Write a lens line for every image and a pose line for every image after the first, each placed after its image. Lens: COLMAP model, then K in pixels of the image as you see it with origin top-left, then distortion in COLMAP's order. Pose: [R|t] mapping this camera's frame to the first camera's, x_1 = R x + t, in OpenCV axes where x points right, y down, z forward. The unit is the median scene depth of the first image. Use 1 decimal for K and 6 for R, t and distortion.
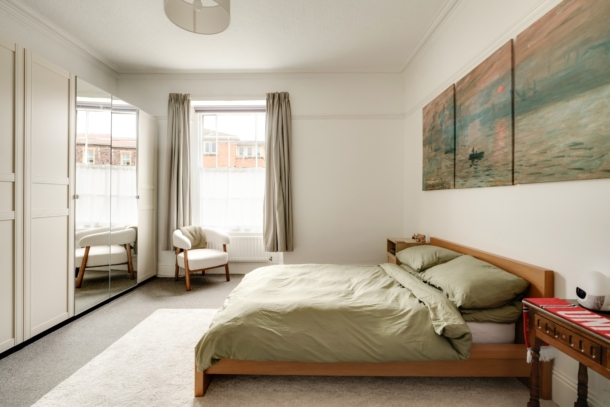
lens RADIAL K [[276.2, 0, 304.9], [0, 276.2, 202.5], [0, 0, 1]] dist [-0.004711, 0.000651]
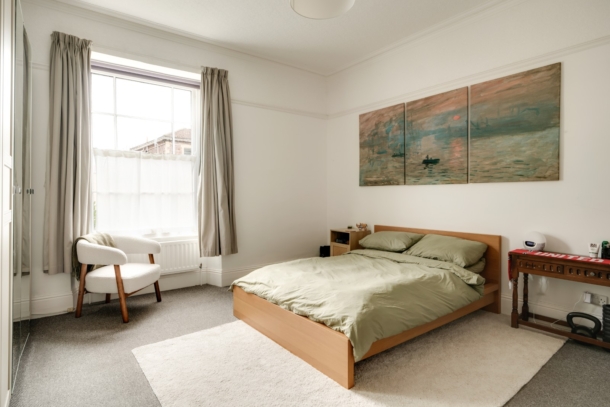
lens RADIAL K [[310.2, 0, 304.7], [0, 310.2, 199.5], [0, 0, 1]] dist [-0.003260, -0.000518]
pose [[0.811129, -0.012615, 0.584732, -0.776114], [0.011413, 0.999918, 0.005741, 0.003772], [-0.584756, 0.002017, 0.811206, 0.117587]]
